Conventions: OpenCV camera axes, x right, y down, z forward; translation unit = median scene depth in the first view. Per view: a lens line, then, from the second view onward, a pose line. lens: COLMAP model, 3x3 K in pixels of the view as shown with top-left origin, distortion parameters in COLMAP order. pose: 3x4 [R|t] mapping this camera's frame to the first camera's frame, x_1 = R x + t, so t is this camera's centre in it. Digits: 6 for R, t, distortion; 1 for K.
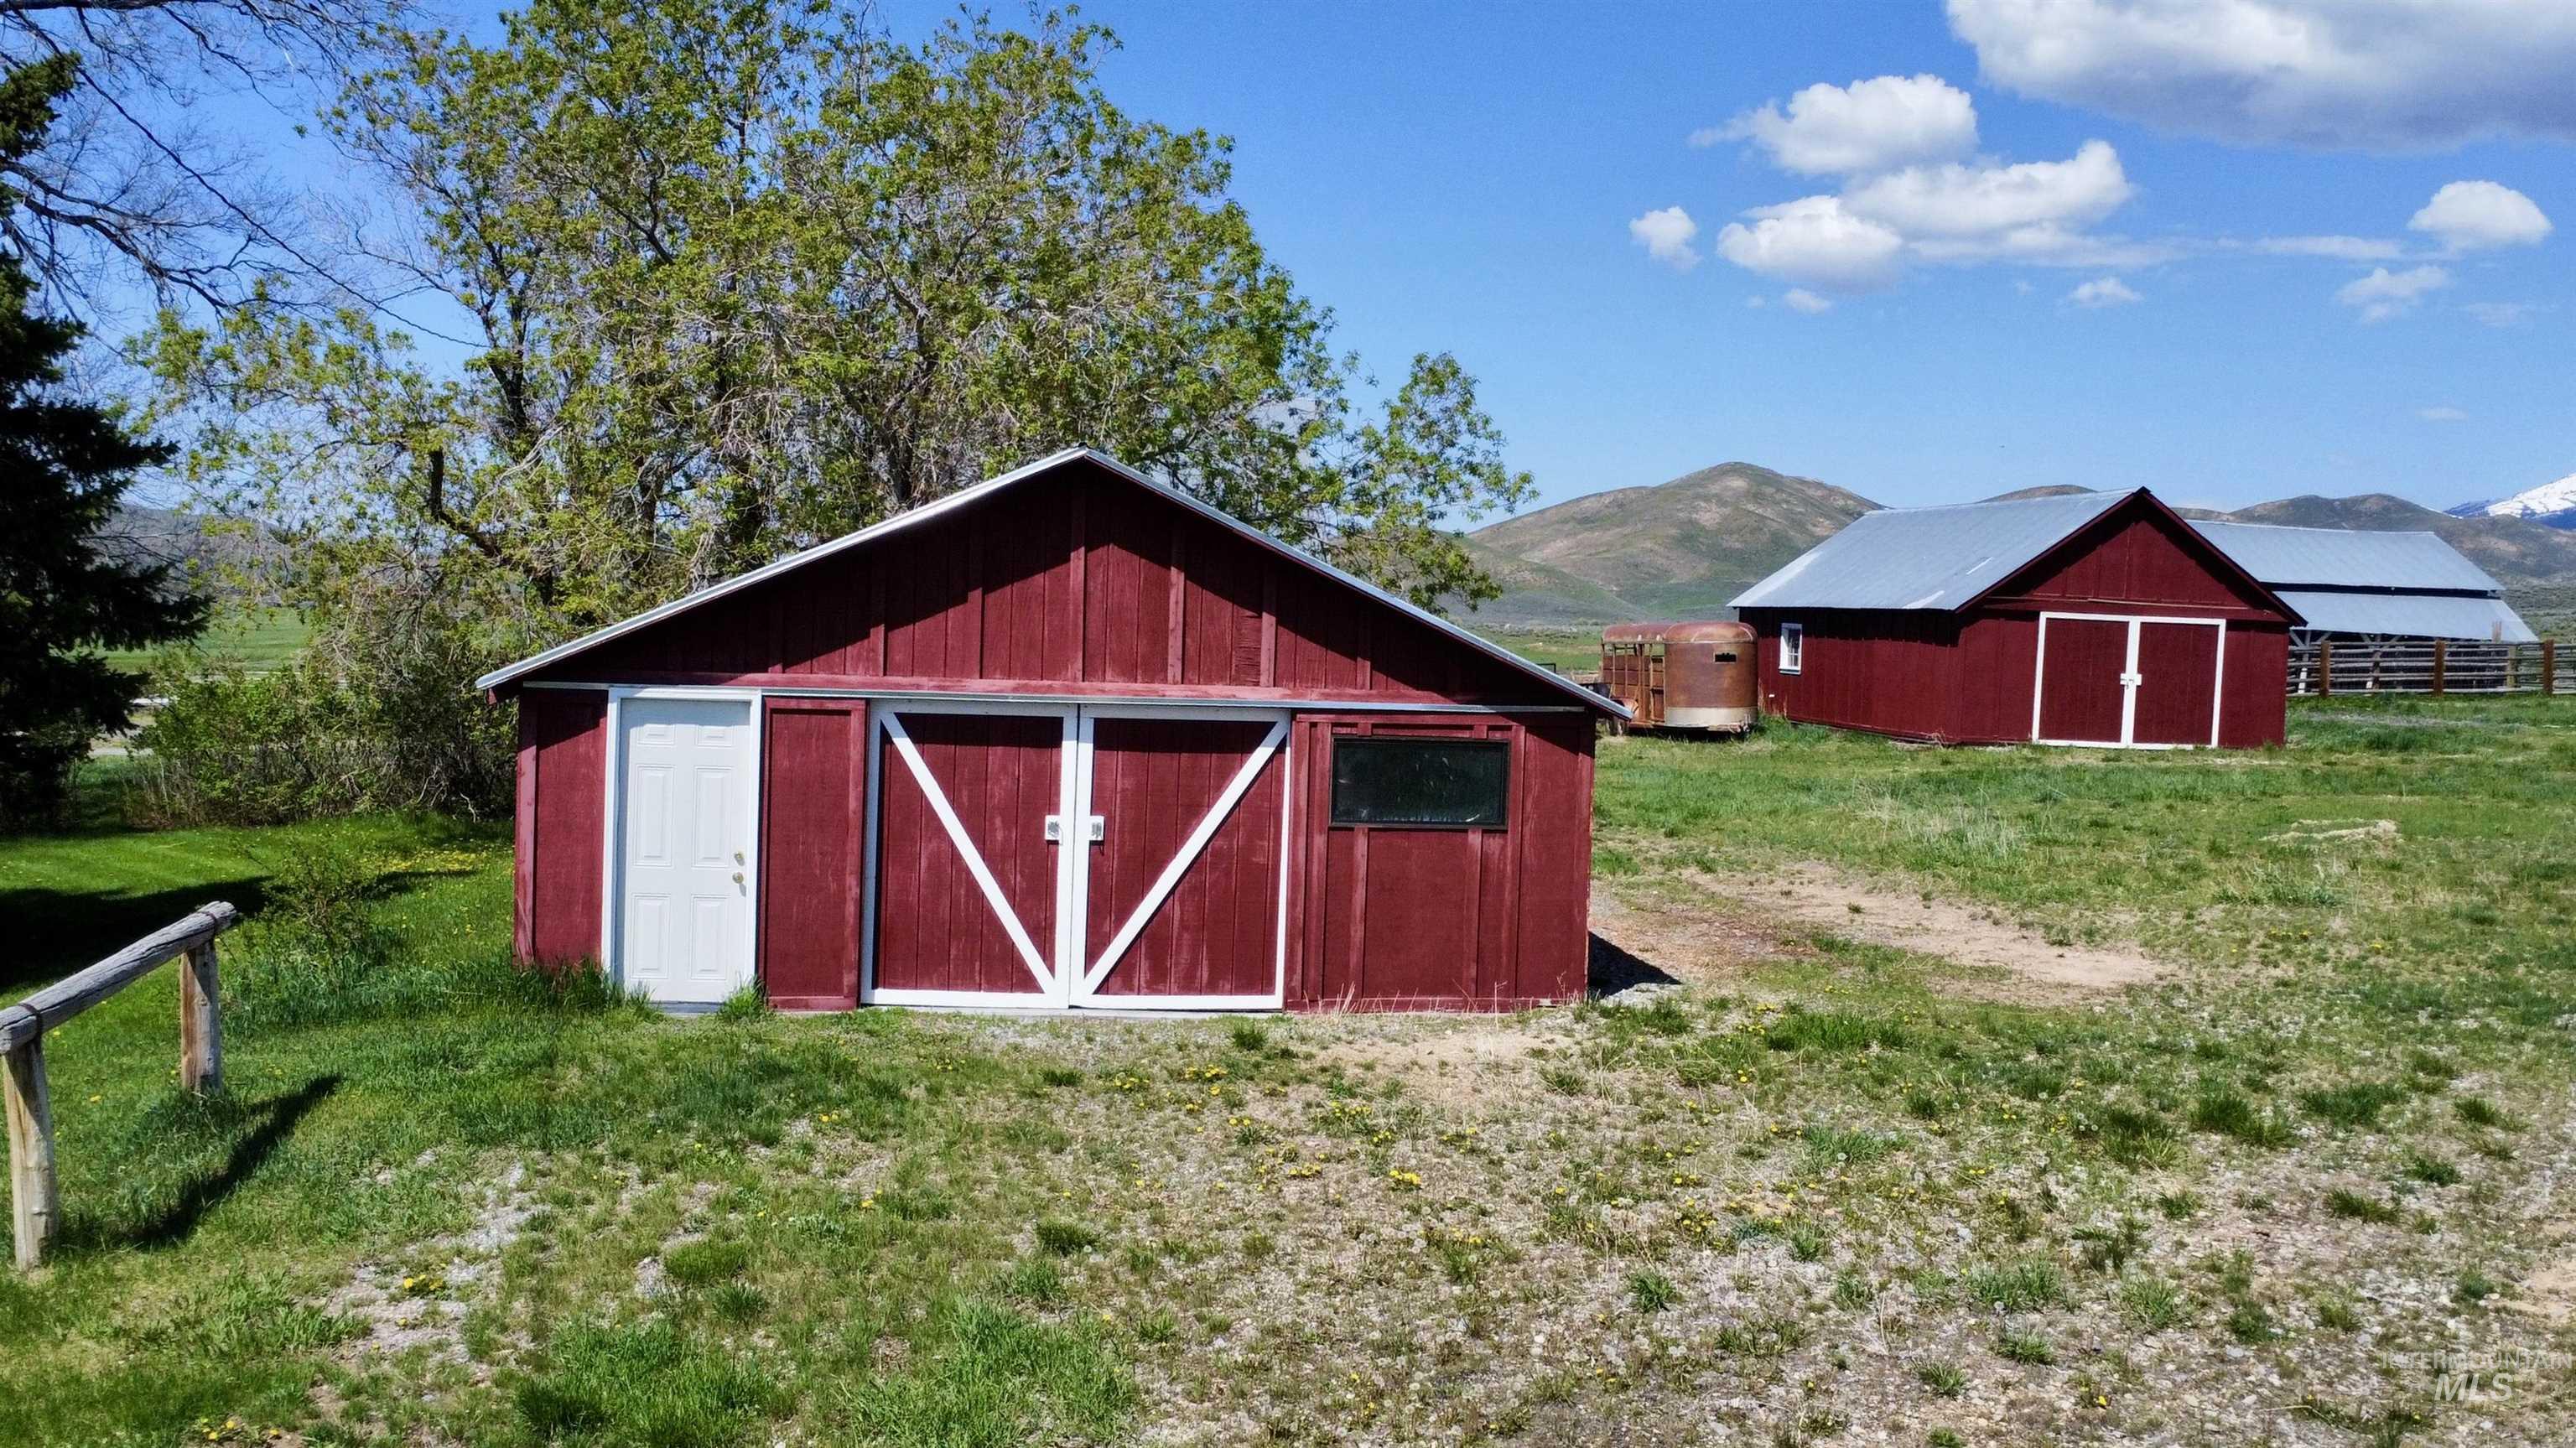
lens RADIAL K [[2219.0, 0, 1321.9], [0, 2219.0, 730.4], [0, 0, 1]] dist [0.001765, 0.003961]
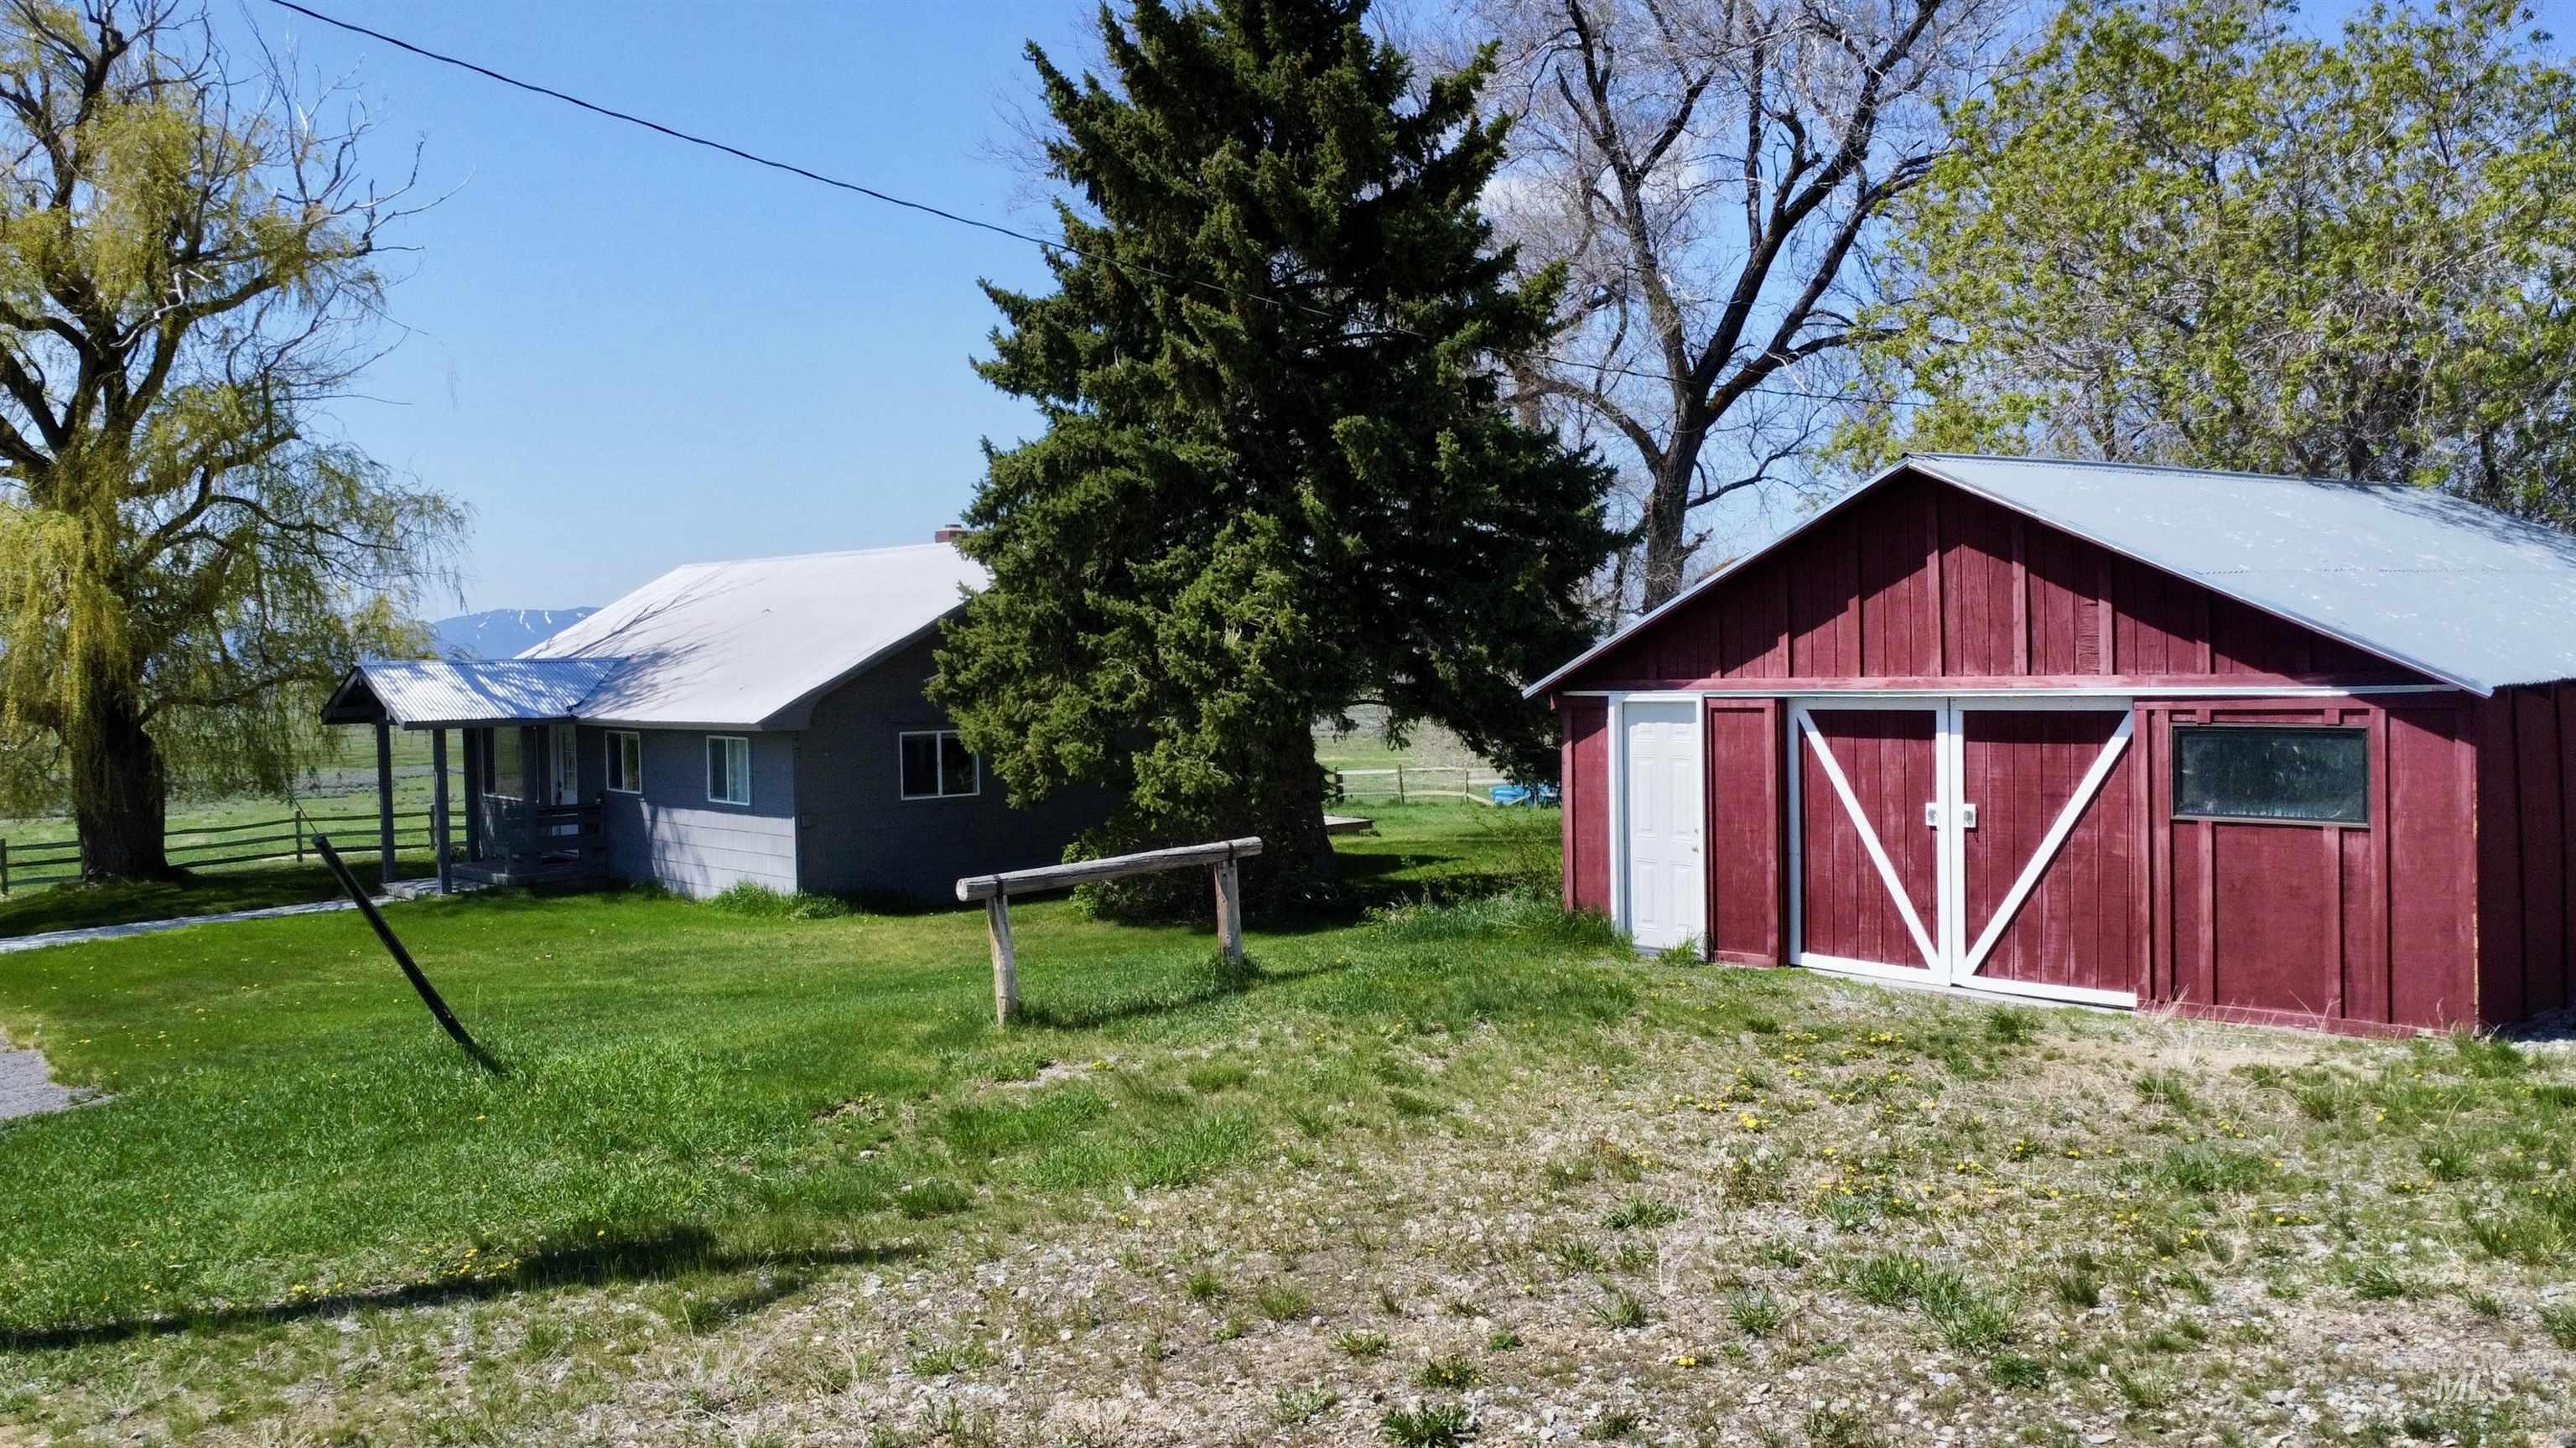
lens RADIAL K [[2149.9, 0, 1307.4], [0, 2149.9, 720.4], [0, 0, 1]] dist [-0.002931, 0.007802]
pose [[0.509806, -0.020274, -0.860051, 0.618251], [-0.004384, 0.999648, -0.026163, 0.027027], [0.860278, 0.017108, 0.509538, 0.212591]]
